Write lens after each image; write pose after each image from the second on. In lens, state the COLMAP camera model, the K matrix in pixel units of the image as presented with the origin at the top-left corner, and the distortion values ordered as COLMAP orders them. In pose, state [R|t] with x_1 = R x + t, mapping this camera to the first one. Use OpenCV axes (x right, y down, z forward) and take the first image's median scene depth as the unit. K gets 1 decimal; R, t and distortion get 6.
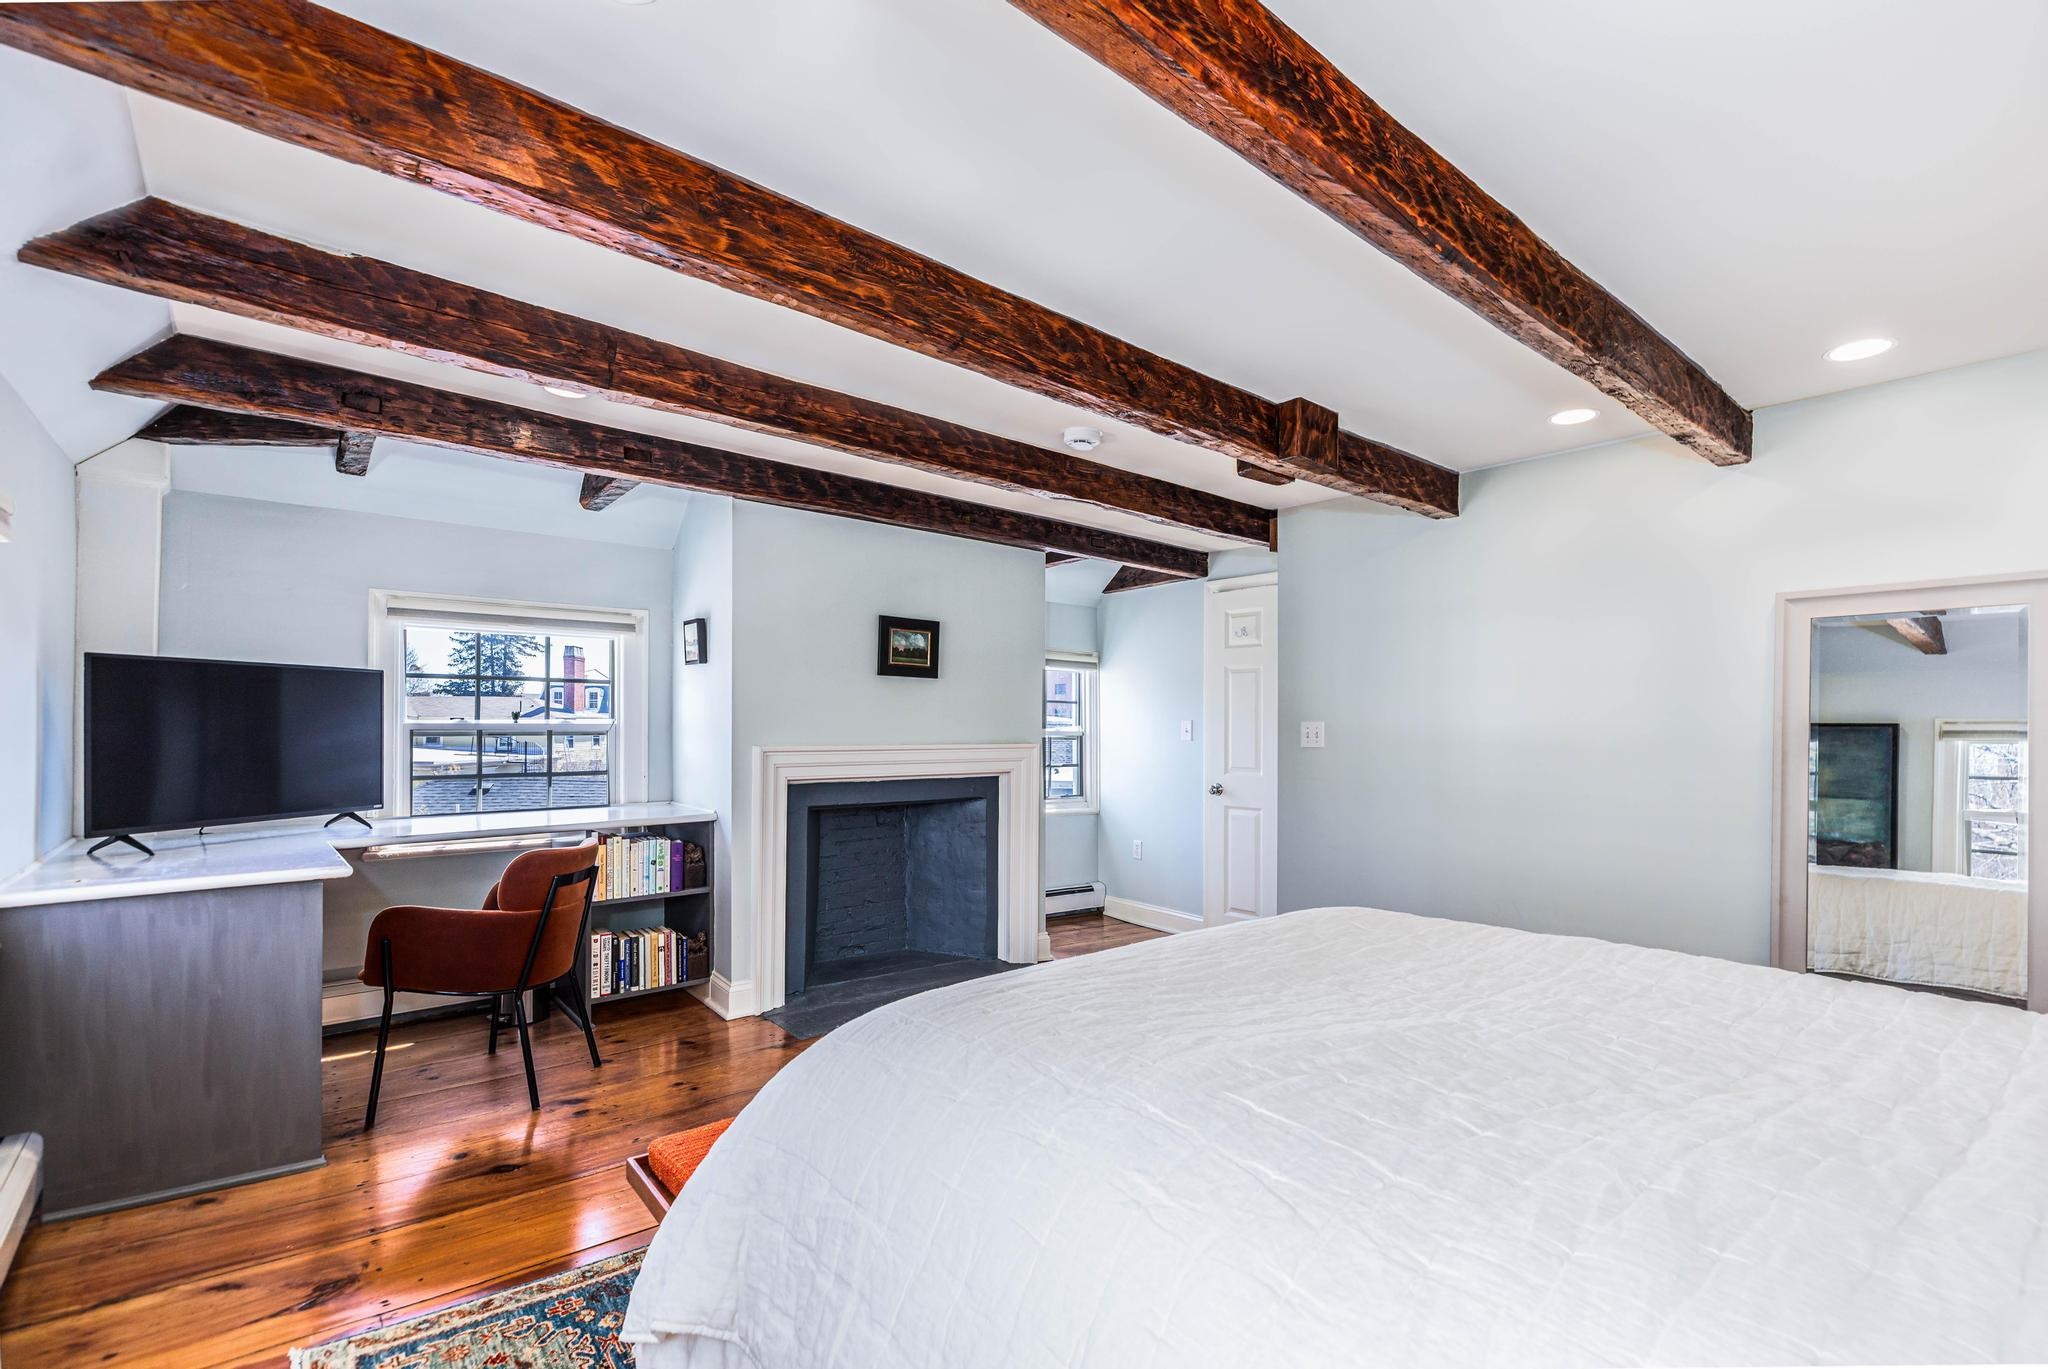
lens RADIAL K [[923.7, 0, 1059.9], [0, 923.7, 706.7], [0, 0, 1]] dist [0.001358, -0.000299]
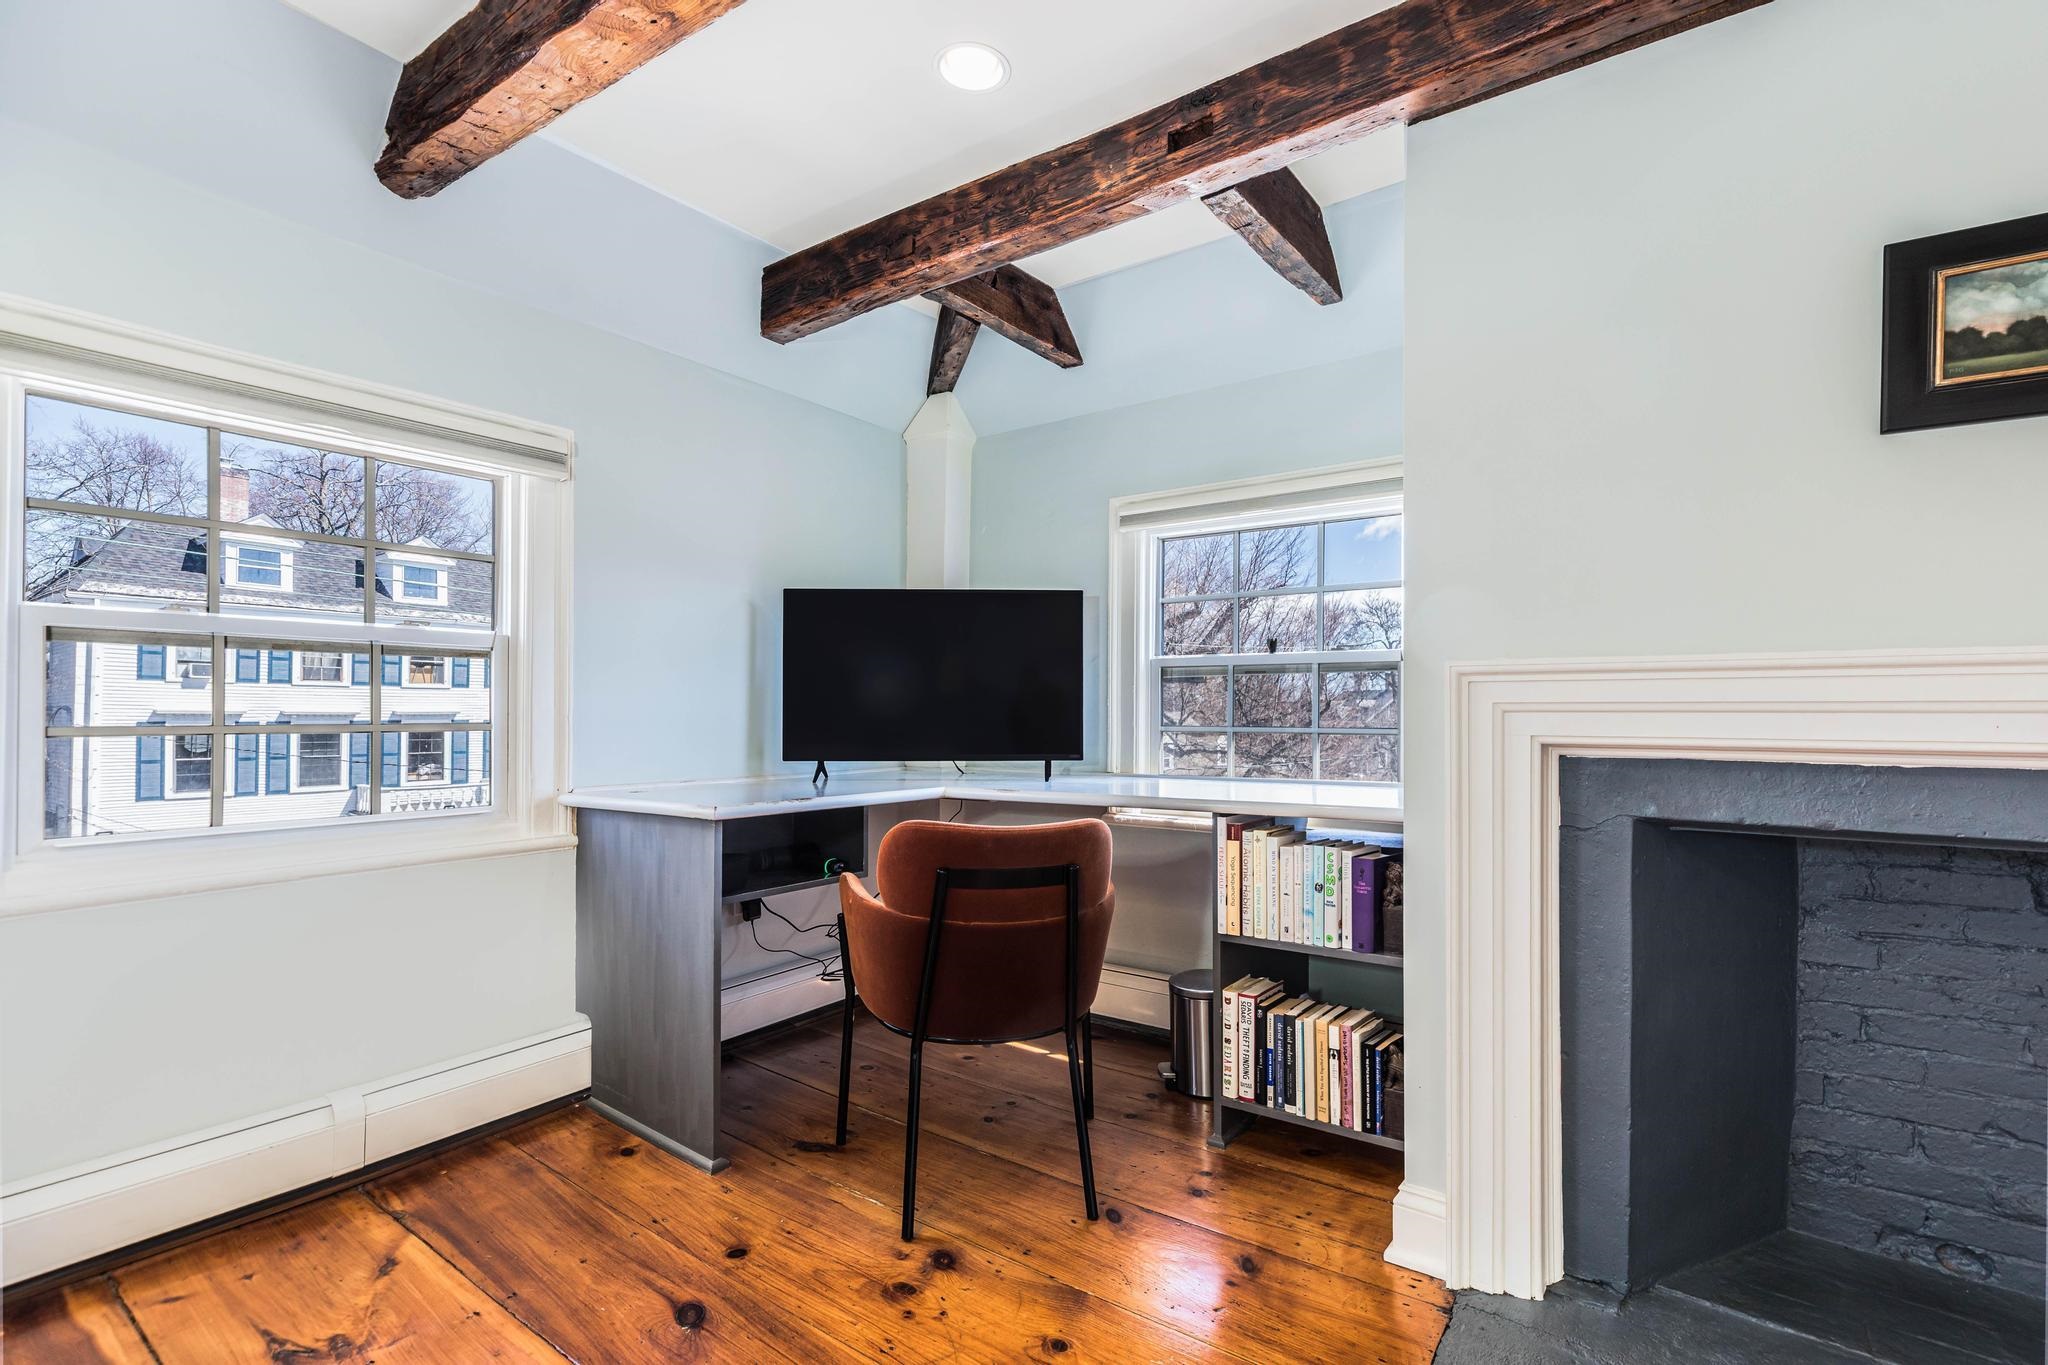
lens RADIAL K [[923.7, 0, 1059.9], [0, 923.7, 704.7], [0, 0, 1]] dist [0.001358, -0.000299]
pose [[0.244034, -0.014799, -0.969654, 0.048579], [0.017731, 0.999785, -0.010797, 0.066098], [0.969605, -0.014558, 0.244244, 0.737124]]
